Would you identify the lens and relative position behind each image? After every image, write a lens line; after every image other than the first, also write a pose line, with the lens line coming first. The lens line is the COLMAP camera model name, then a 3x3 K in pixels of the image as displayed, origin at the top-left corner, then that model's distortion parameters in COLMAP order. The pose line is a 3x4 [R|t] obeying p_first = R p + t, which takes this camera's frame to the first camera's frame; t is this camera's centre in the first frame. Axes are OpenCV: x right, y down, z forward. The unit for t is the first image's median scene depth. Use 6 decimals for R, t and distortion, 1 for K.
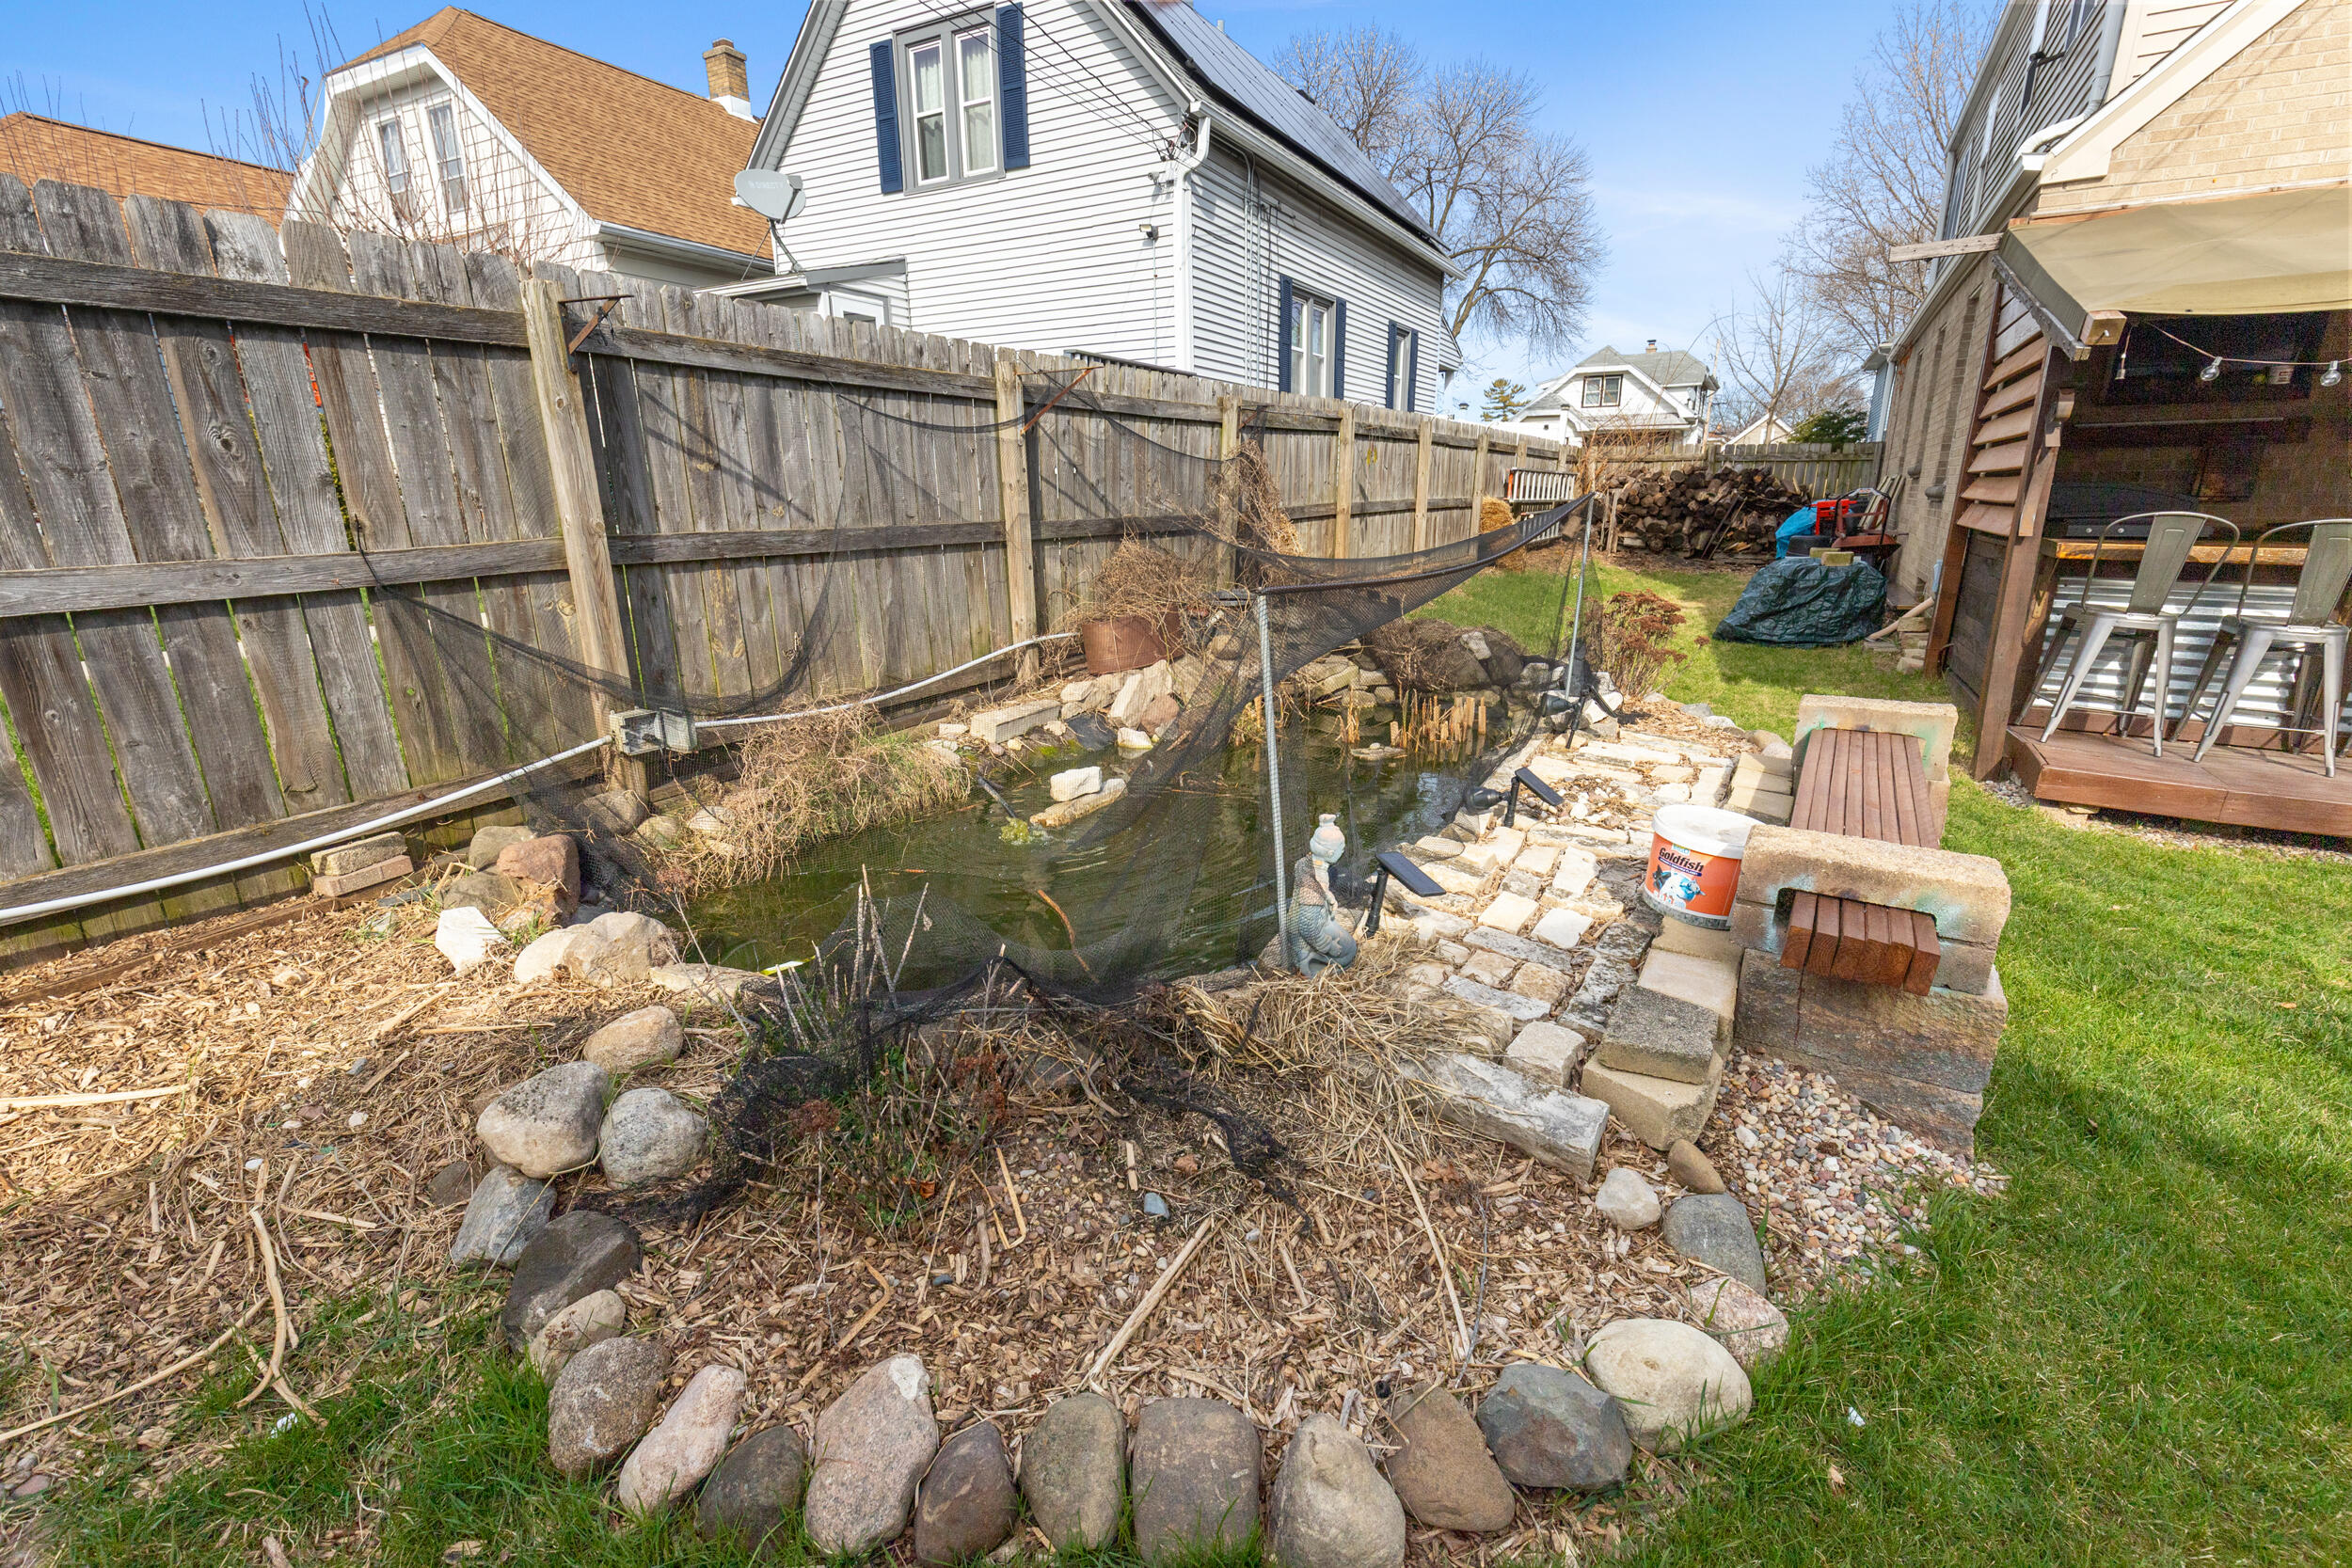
lens RADIAL K [[1054.9, 0, 1183.7], [0, 1054.9, 810.4], [0, 0, 1]] dist [0.002932, 0.000412]
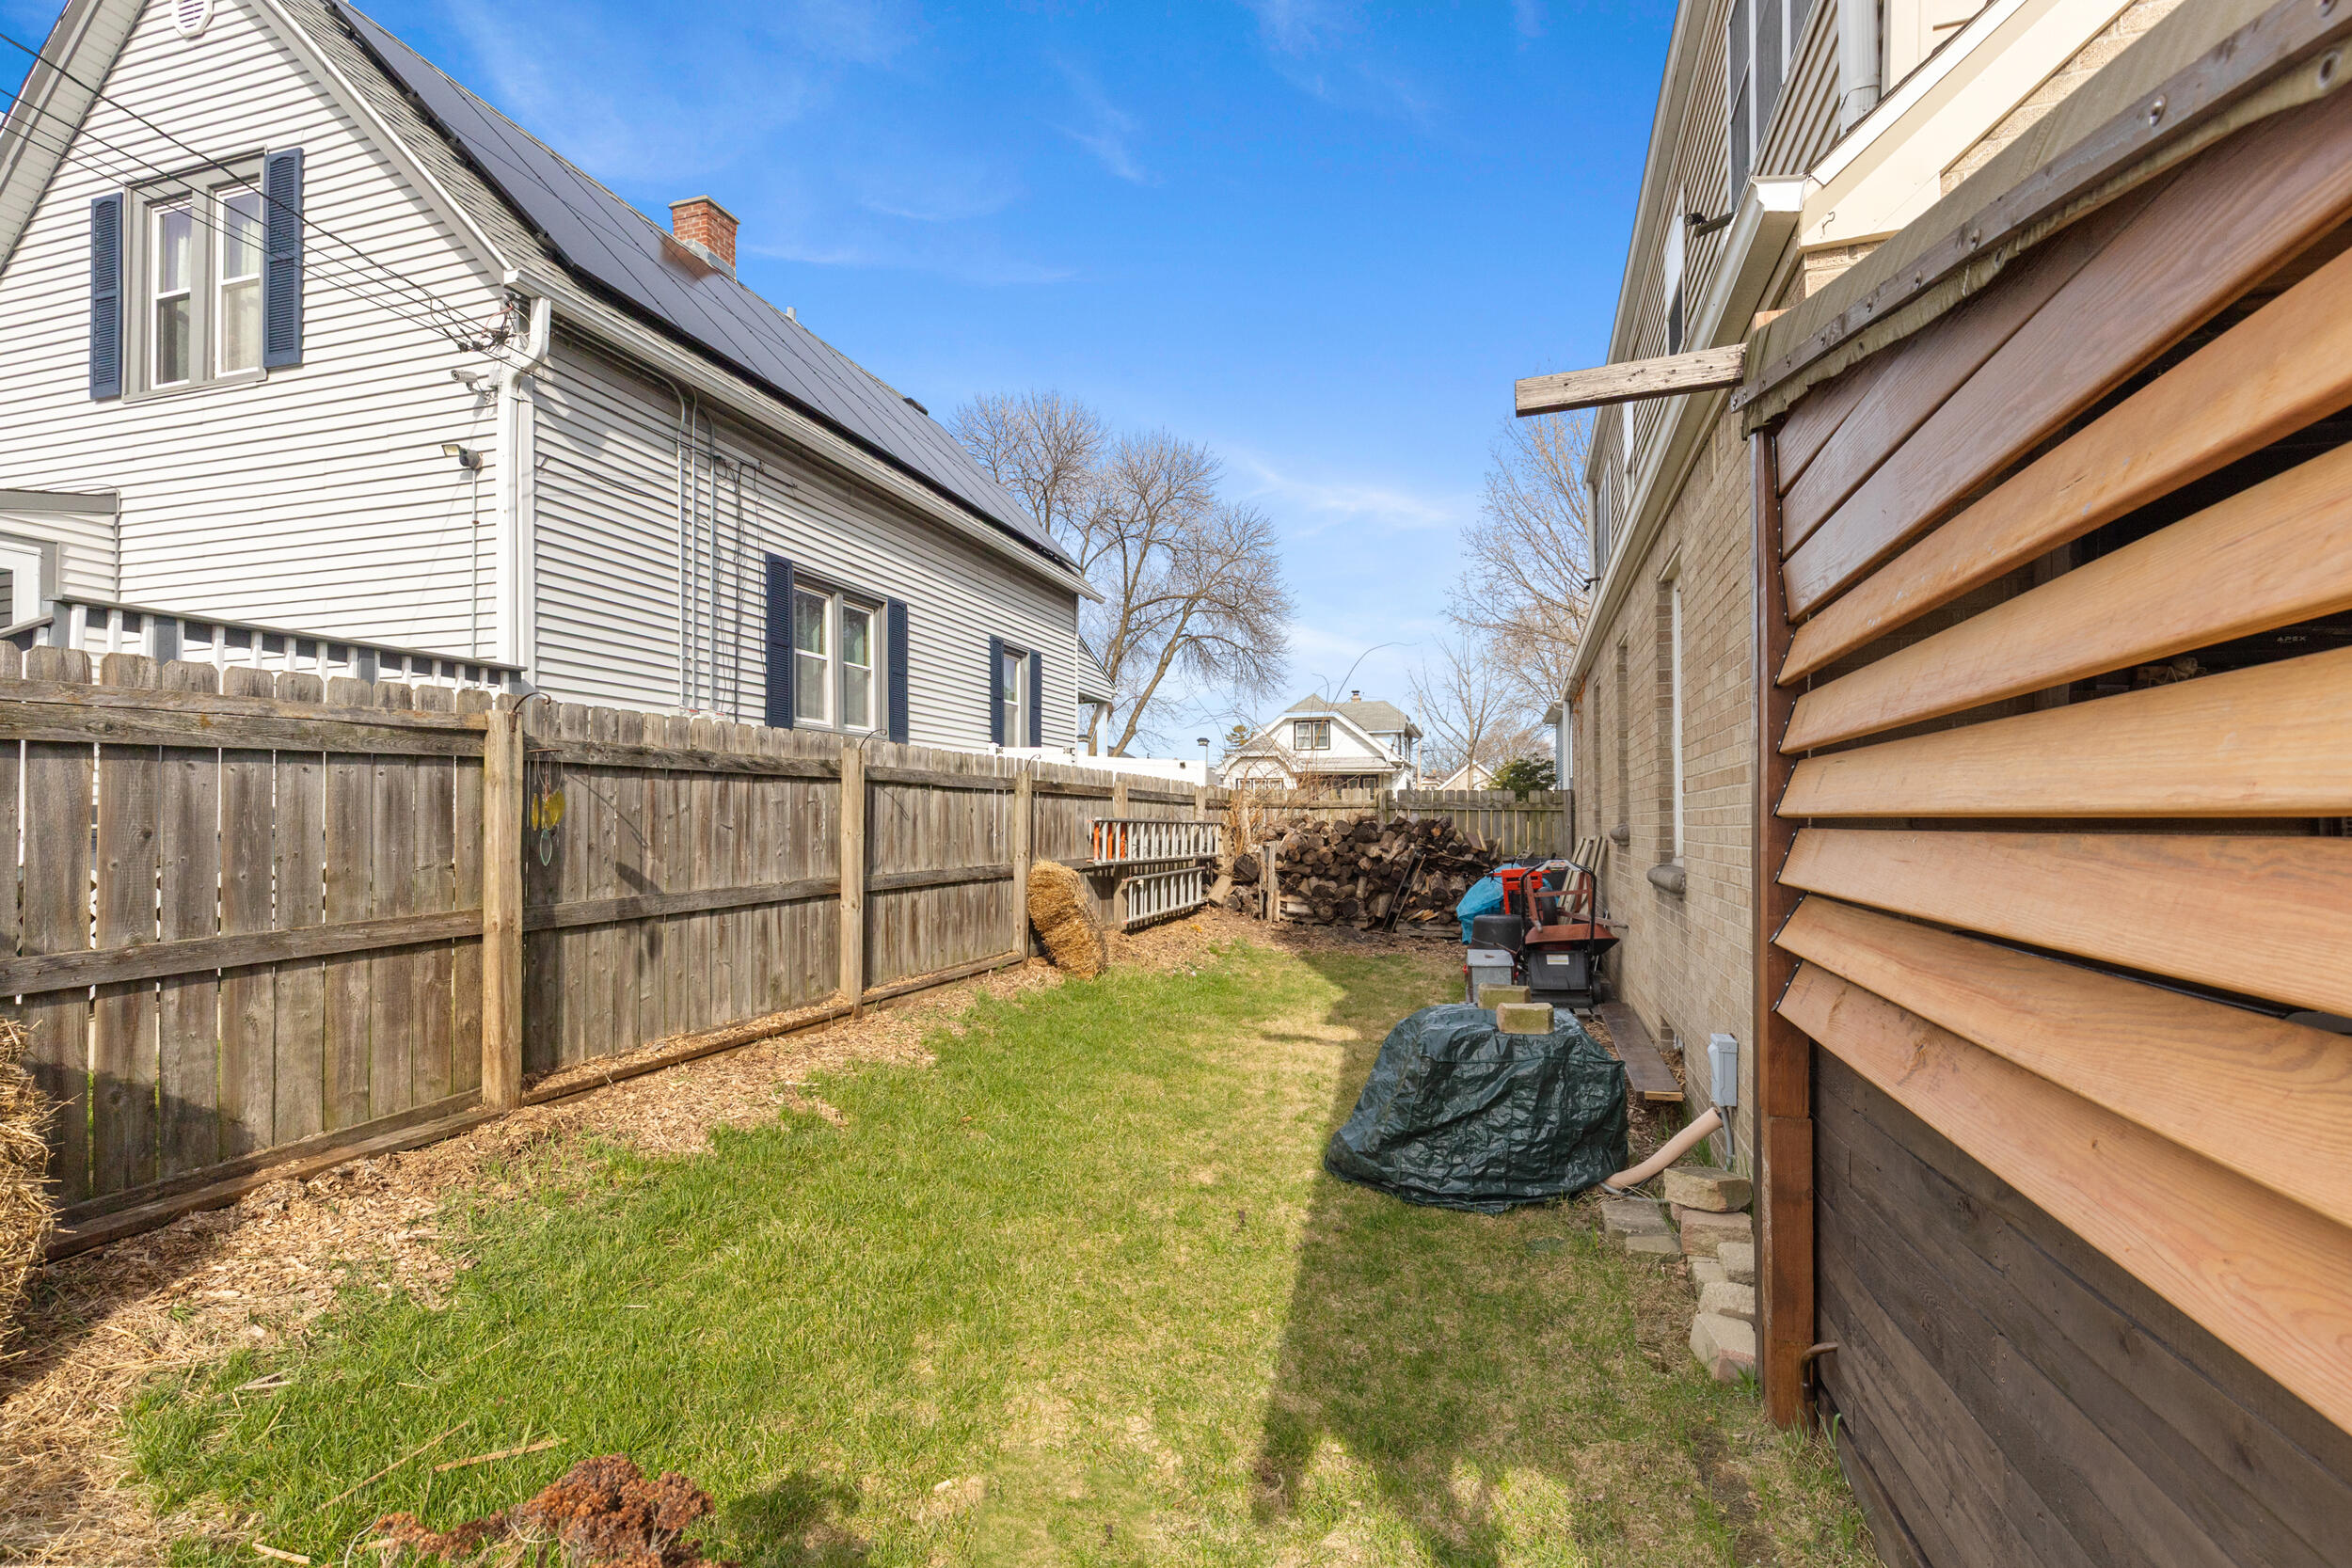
lens RADIAL K [[1078.7, 0, 1177.0], [0, 1078.7, 827.1], [0, 0, 1]] dist [0.001591, -0.012688]
pose [[0.978240, 0.007360, 0.207348, 0.184314], [0.052262, 0.958405, -0.280586, -0.099763], [-0.200788, 0.285316, 0.937165, 0.277790]]
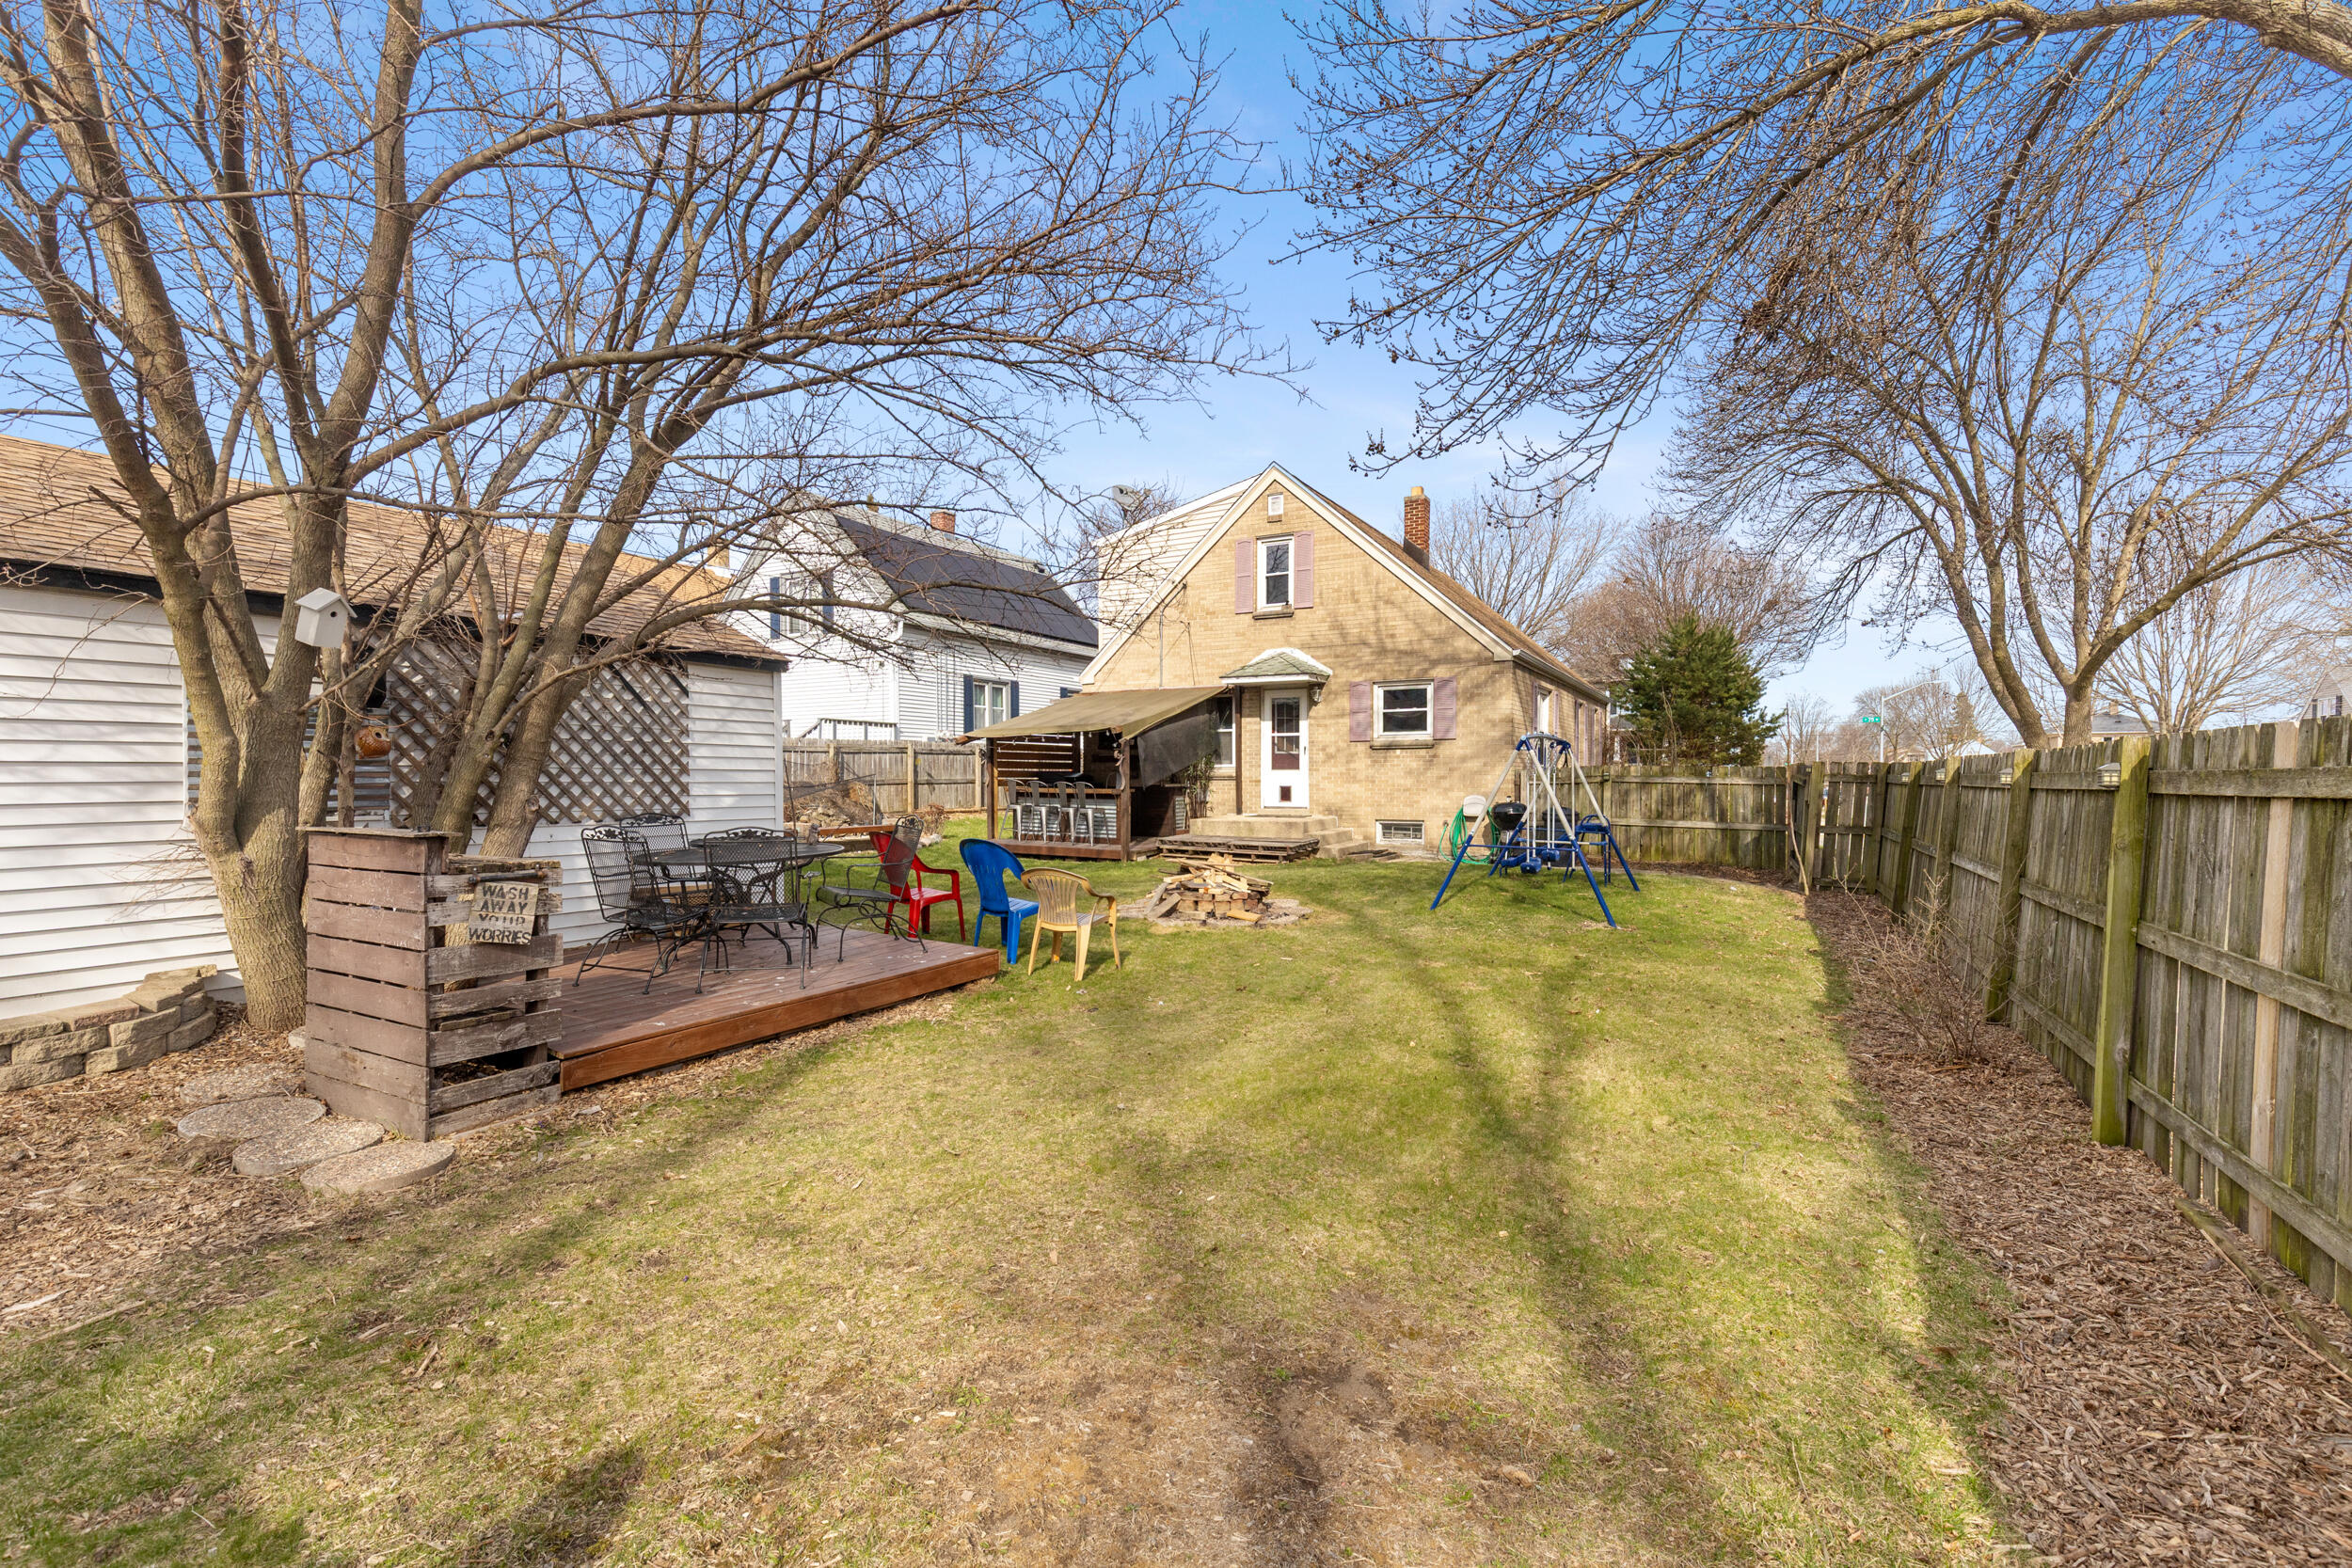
lens RADIAL K [[1054.9, 0, 1183.7], [0, 1054.9, 810.4], [0, 0, 1]] dist [0.002932, 0.000412]
pose [[0.999764, 0.018297, 0.011671, 0.449743], [-0.014810, 0.968289, -0.249392, 0.250141], [-0.015864, 0.249160, 0.968332, -0.886115]]
